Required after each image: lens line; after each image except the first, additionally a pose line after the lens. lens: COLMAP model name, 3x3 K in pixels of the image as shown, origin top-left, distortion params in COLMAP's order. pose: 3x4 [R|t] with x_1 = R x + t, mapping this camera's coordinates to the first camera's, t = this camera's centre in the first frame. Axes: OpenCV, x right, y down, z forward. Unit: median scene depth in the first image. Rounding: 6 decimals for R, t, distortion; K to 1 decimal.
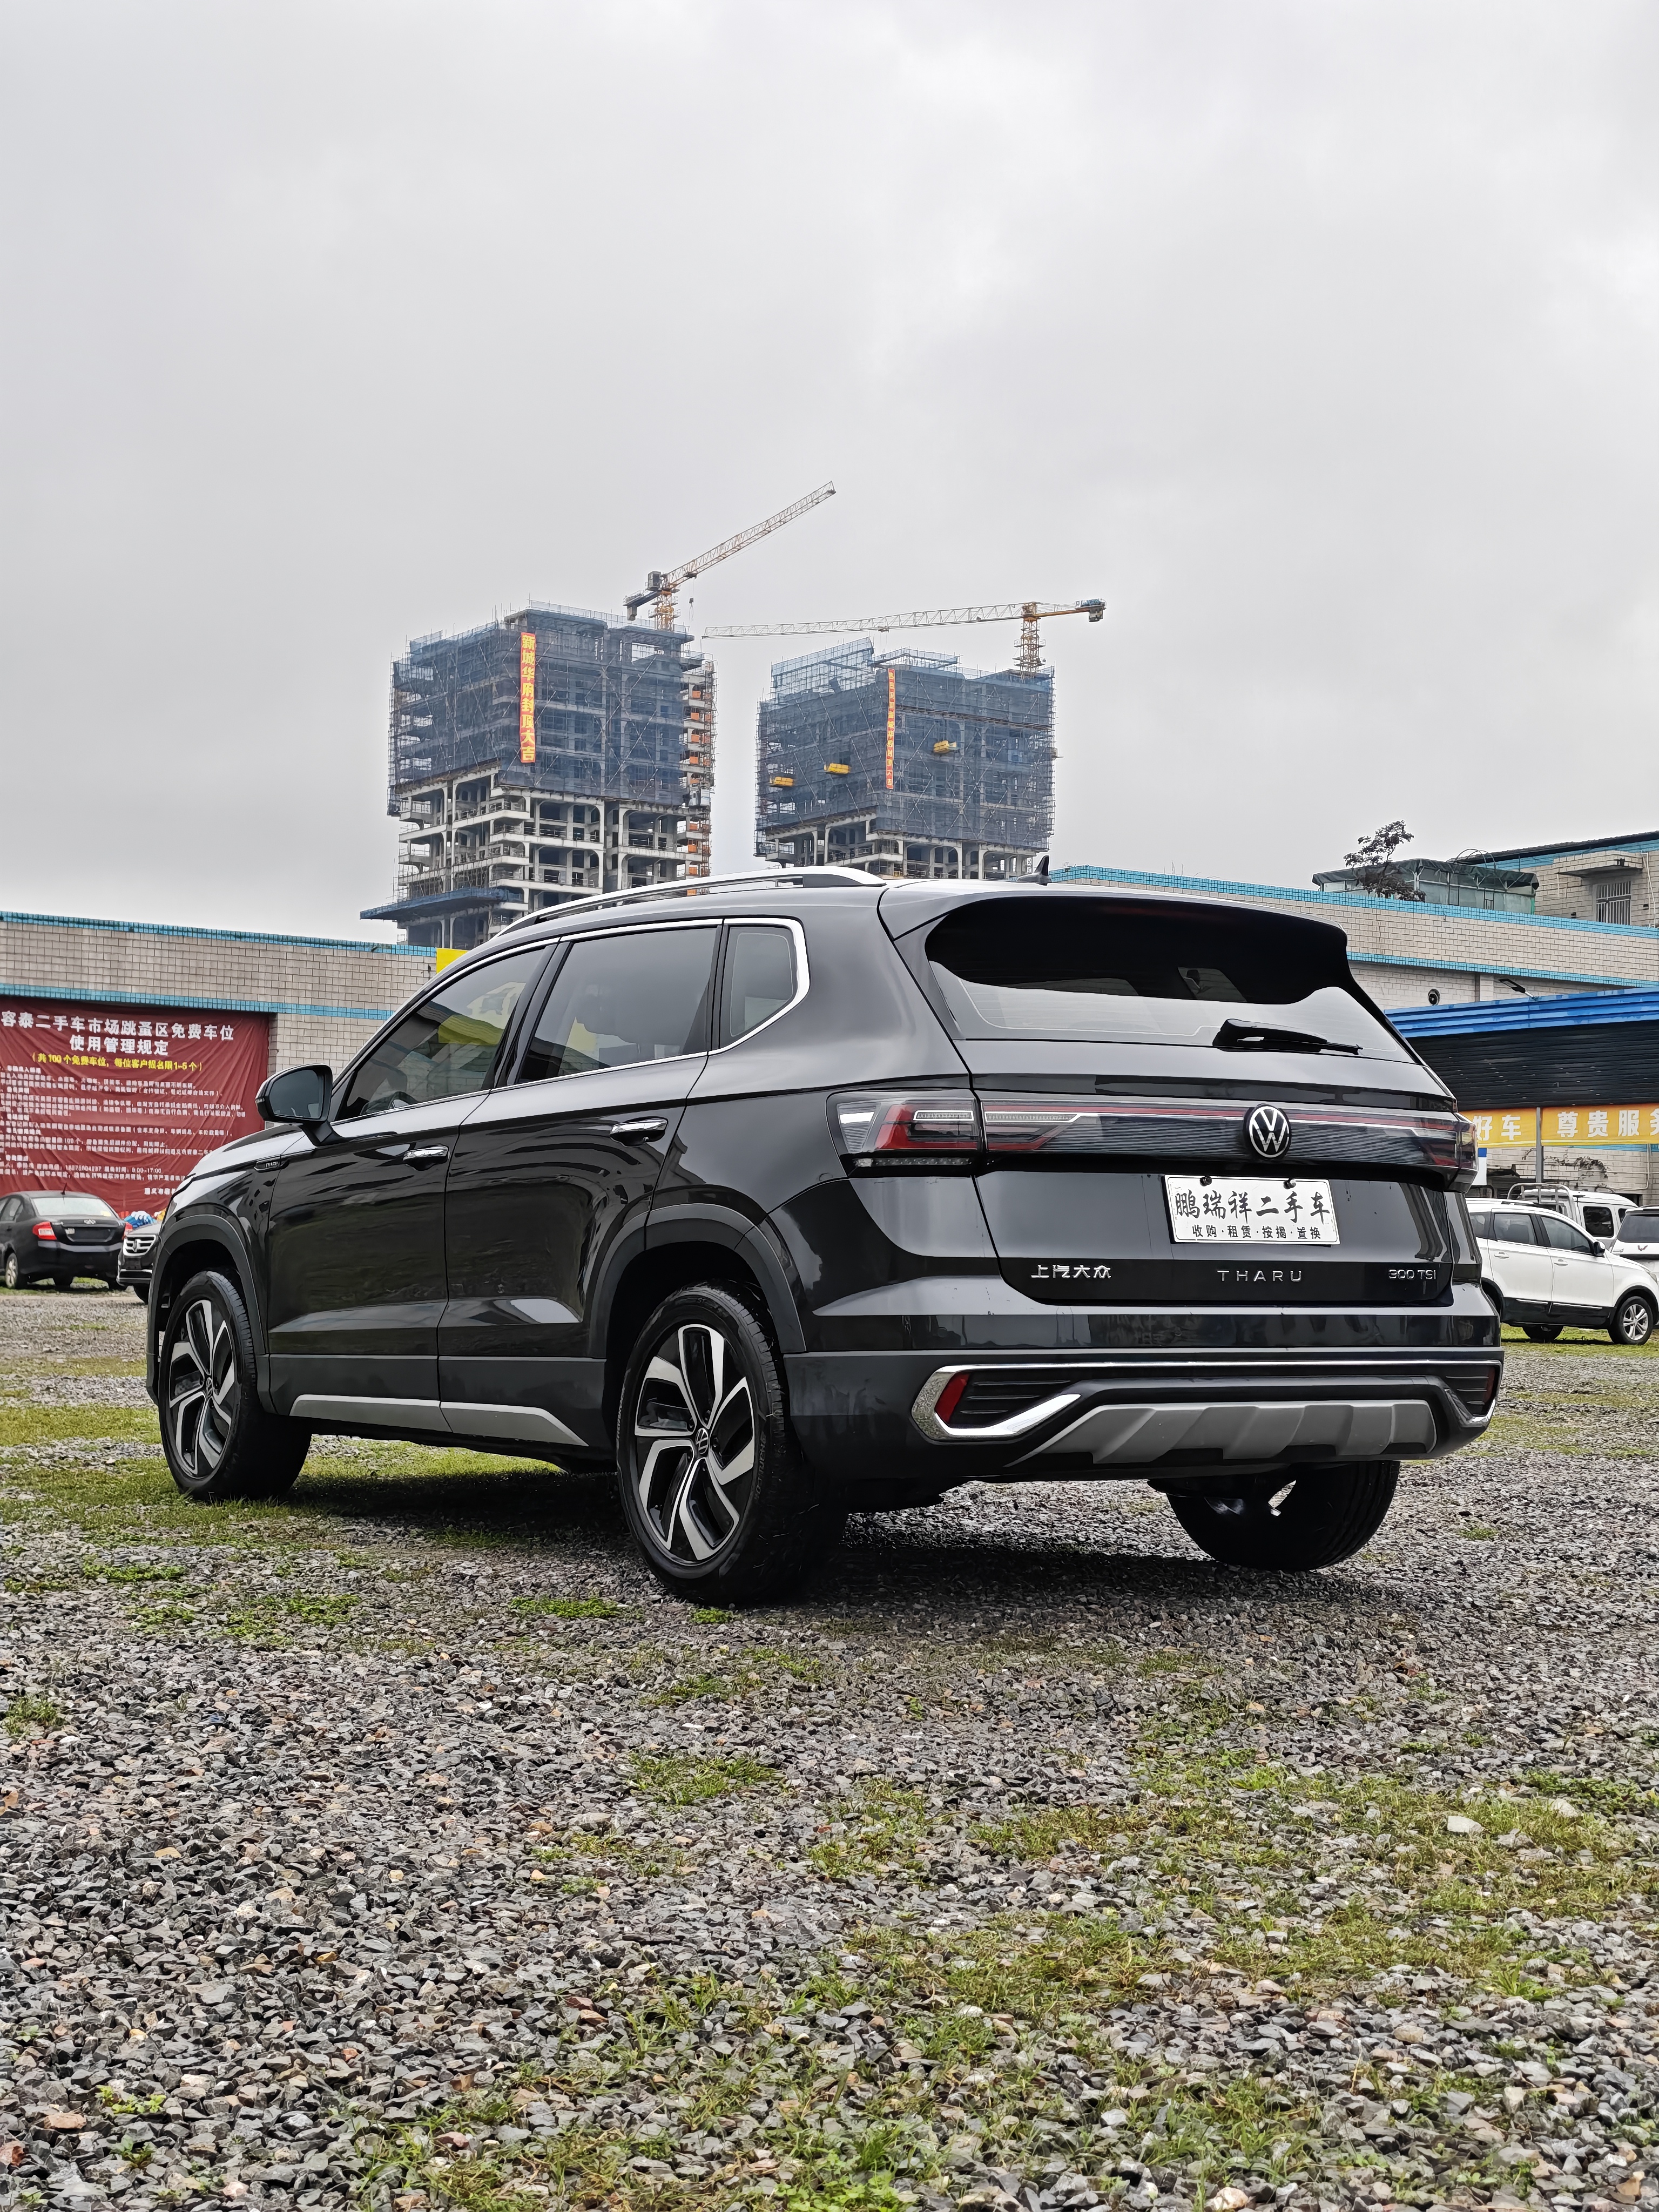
lens RADIAL K [[3276.3, 0, 829.5], [0, 3276.3, 1106.0], [0, 0, 1]] dist [-0.008130, -0.027347]
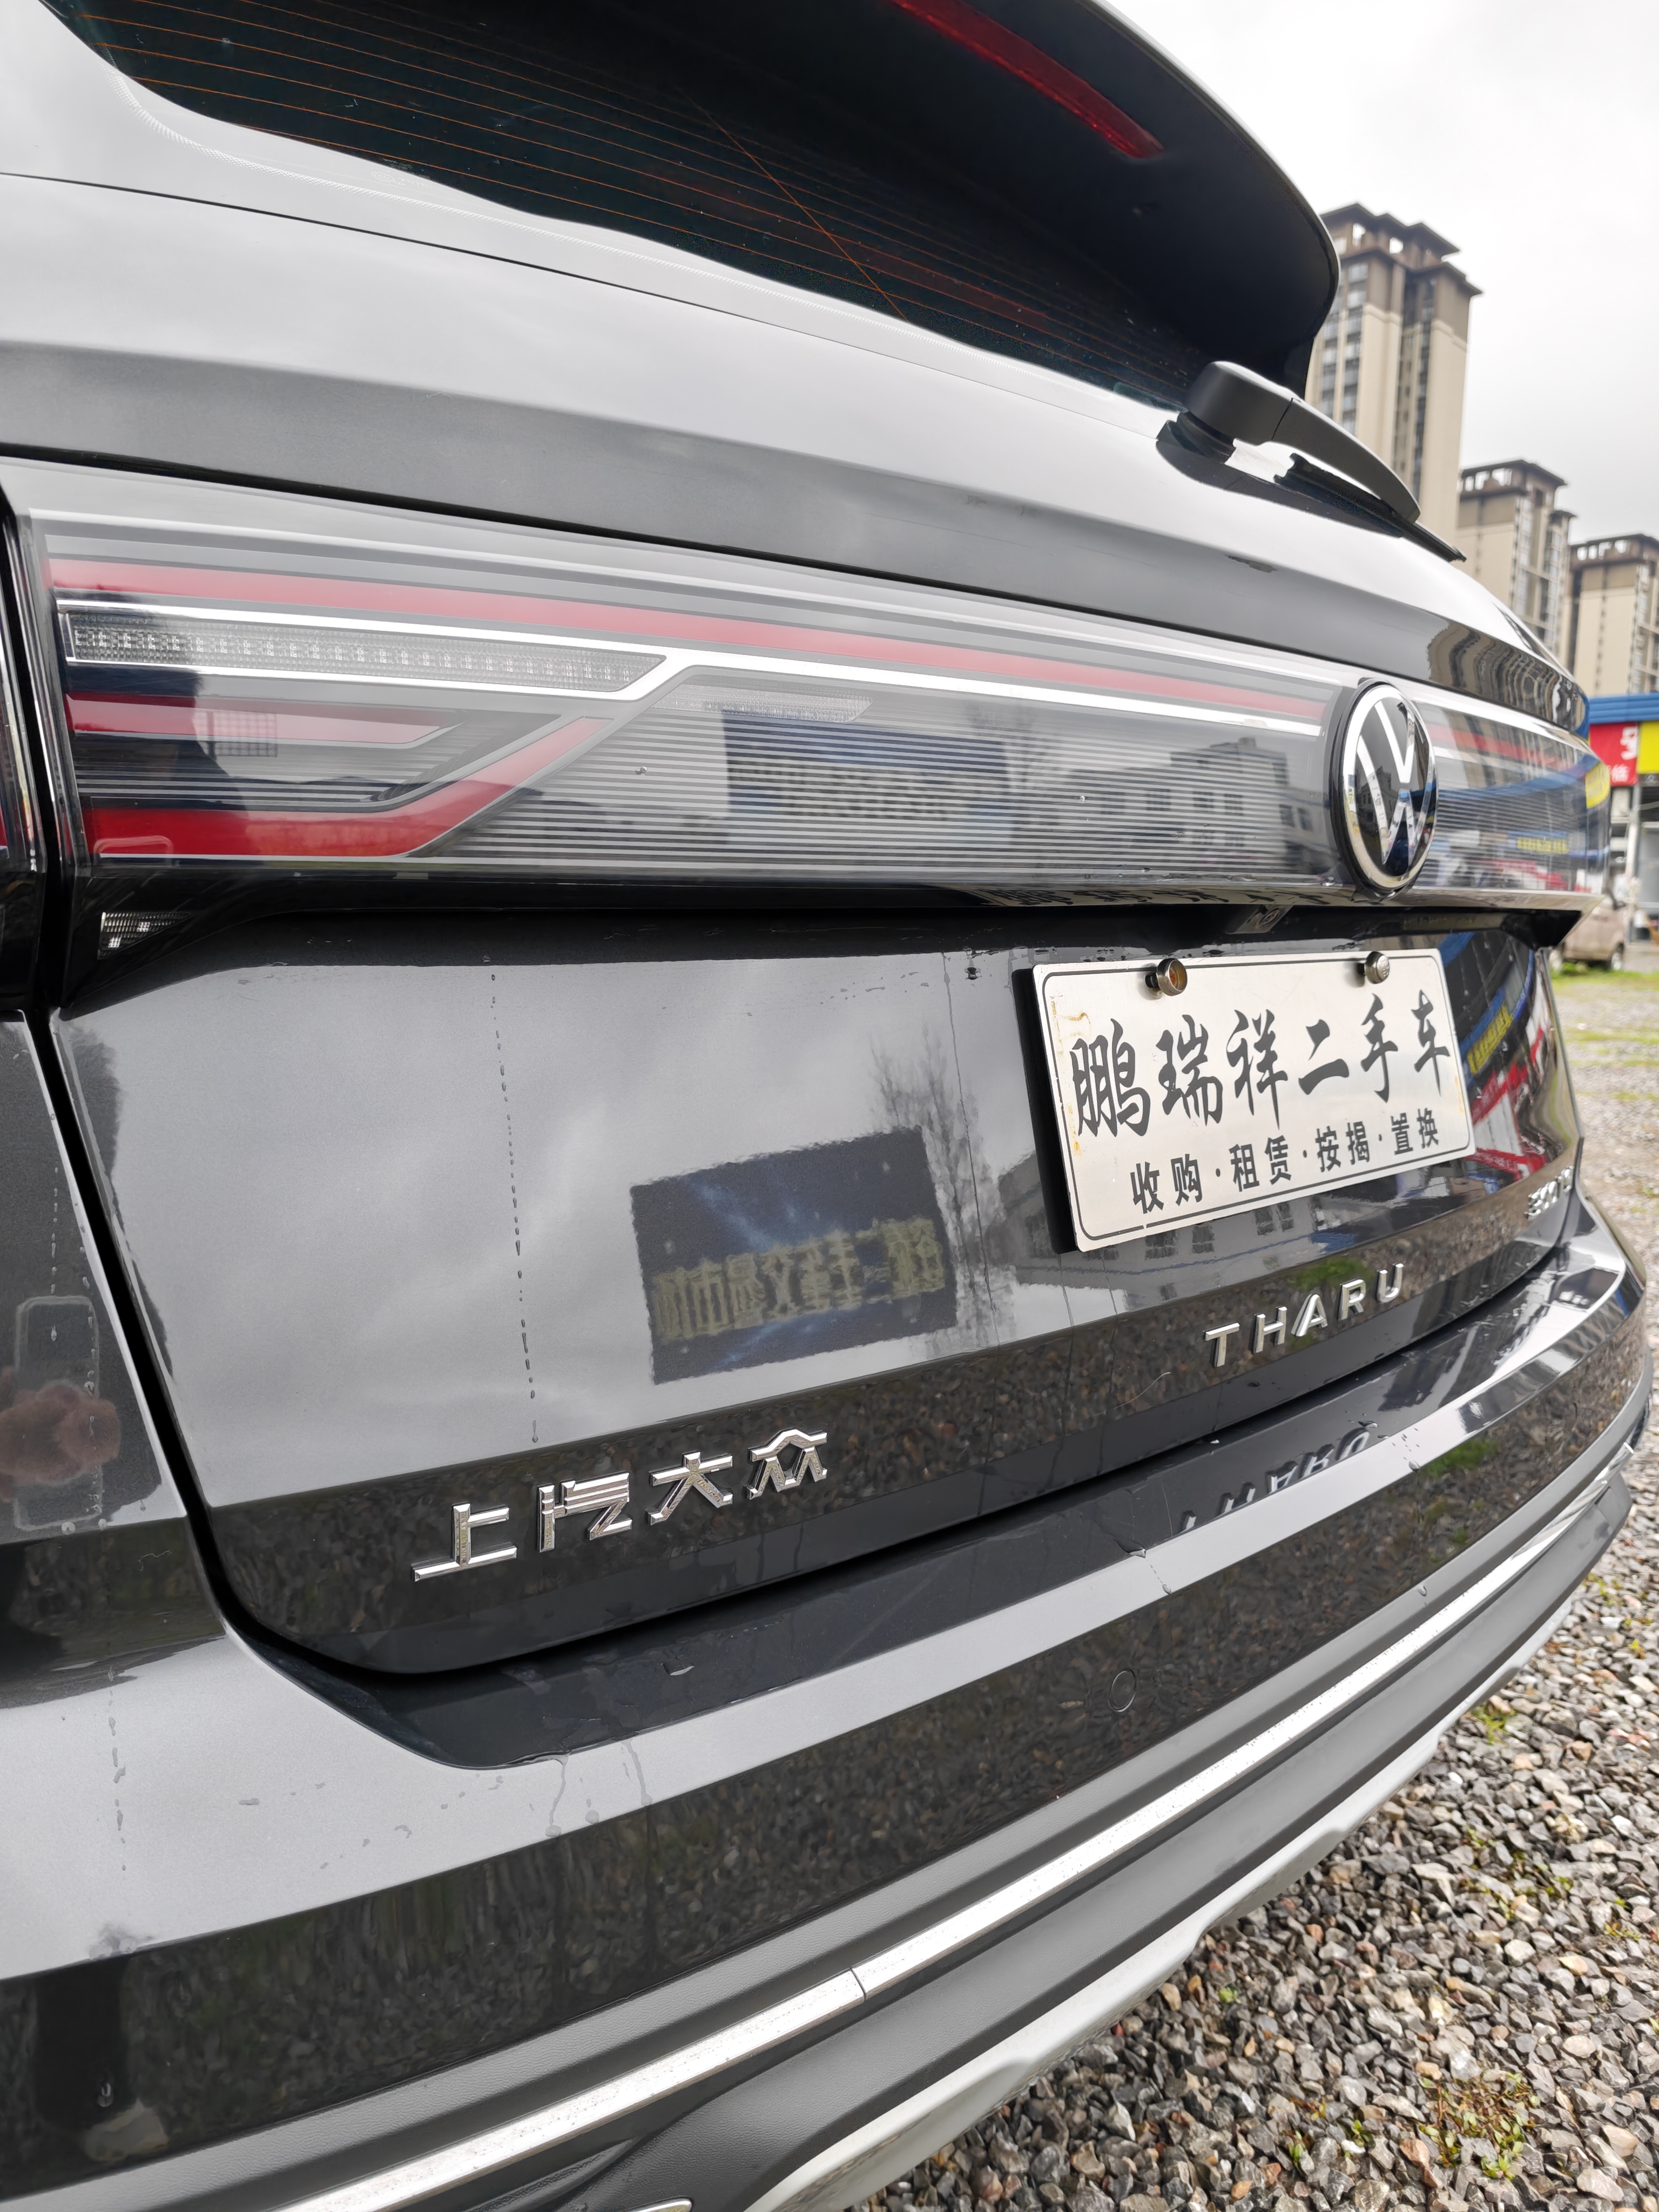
lens RADIAL K [[1573.0, 0, 829.5], [0, 1573.0, 1106.0], [0, 0, 1]] dist [0.005536, 0.000673]
pose [[0.978968, -0.023584, 0.202644, 0.064459], [-0.014627, 0.982626, 0.185021, 0.010385], [-0.203487, -0.184094, 0.961615, 0.884245]]
